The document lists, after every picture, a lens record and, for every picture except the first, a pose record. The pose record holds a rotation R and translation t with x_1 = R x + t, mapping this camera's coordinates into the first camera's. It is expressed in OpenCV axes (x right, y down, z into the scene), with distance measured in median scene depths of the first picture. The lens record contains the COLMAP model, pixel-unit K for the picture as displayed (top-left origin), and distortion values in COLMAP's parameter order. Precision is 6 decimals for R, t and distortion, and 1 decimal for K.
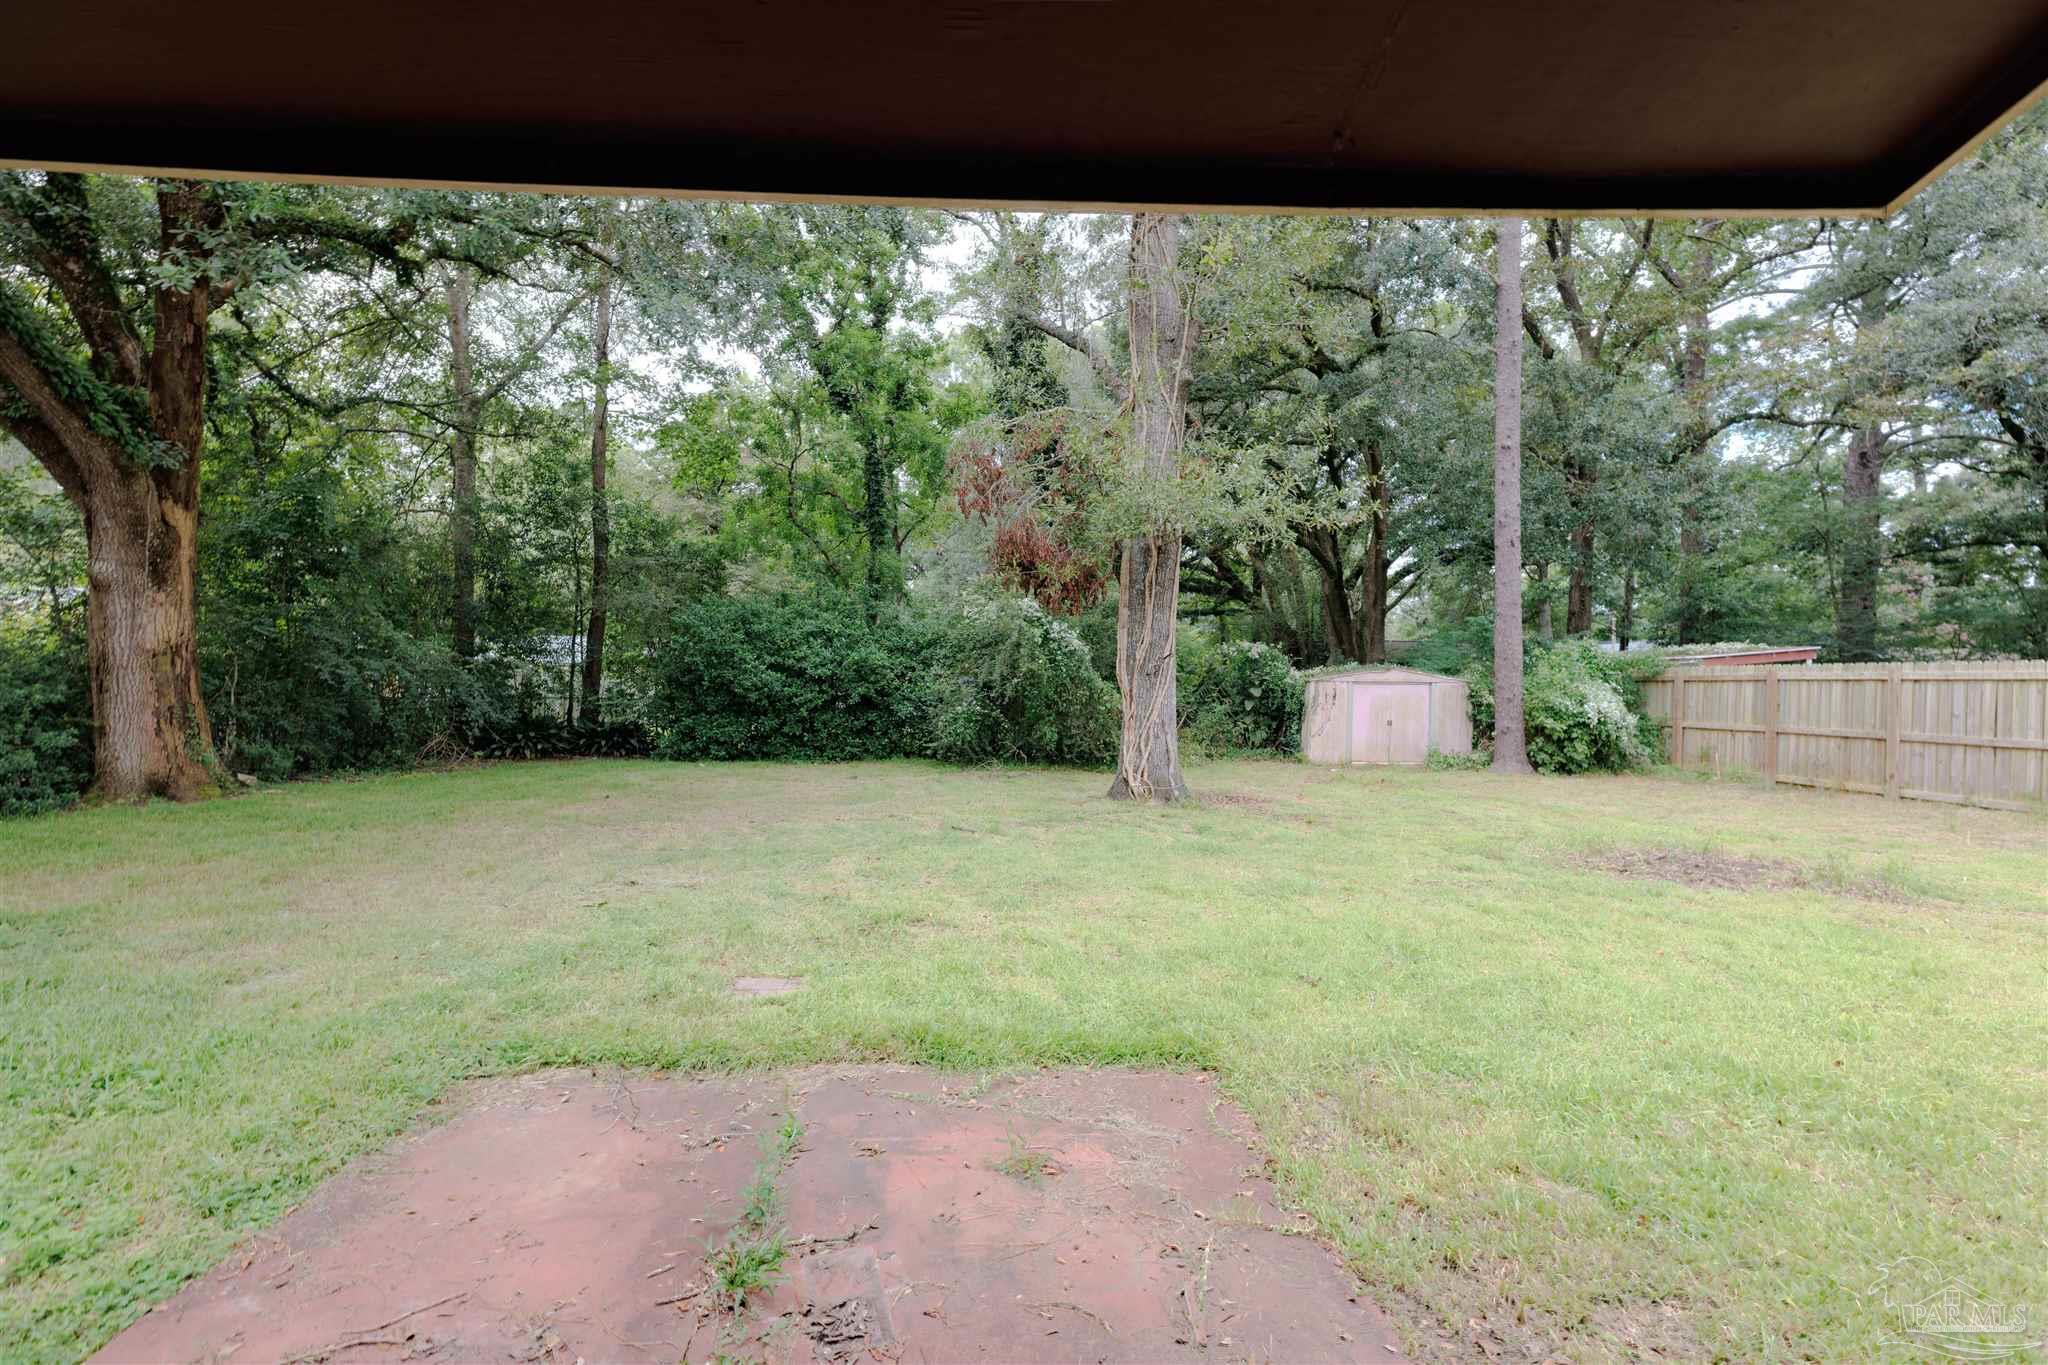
lens RADIAL K [[914.6, 0, 1020.9], [0, 914.6, 682.0], [0, 0, 1]] dist [0.005327, -0.000617]
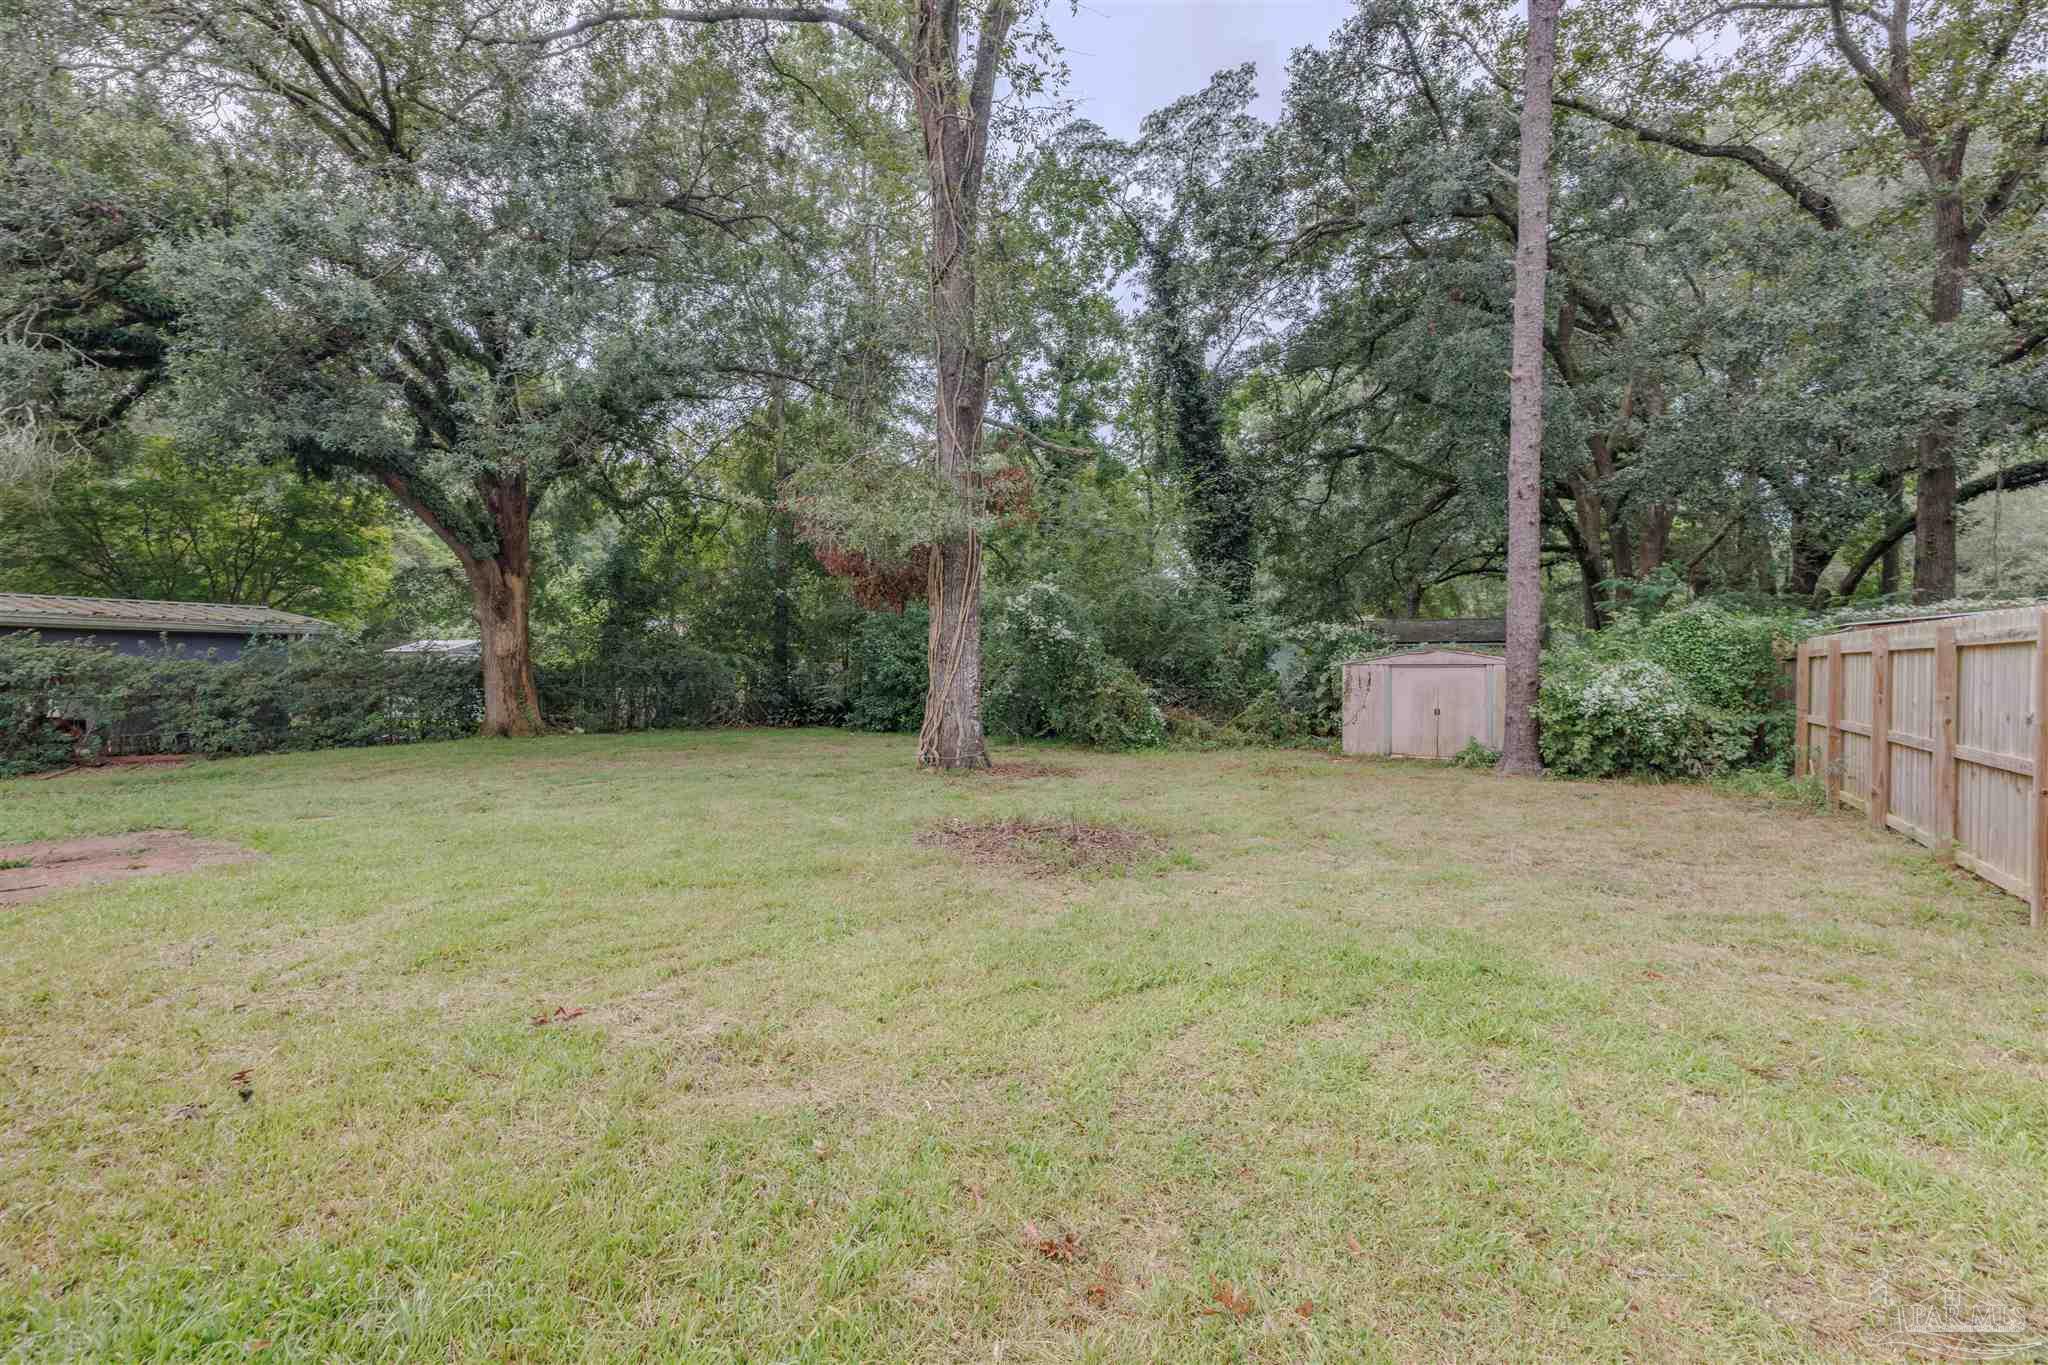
lens RADIAL K [[914.6, 0, 1020.9], [0, 914.6, 682.0], [0, 0, 1]] dist [0.005327, -0.000617]
pose [[0.821427, -0.000205, -0.570314, 0.628241], [0.008260, 0.999899, 0.011538, 0.003119], [0.570254, -0.014188, 0.821346, 0.059623]]
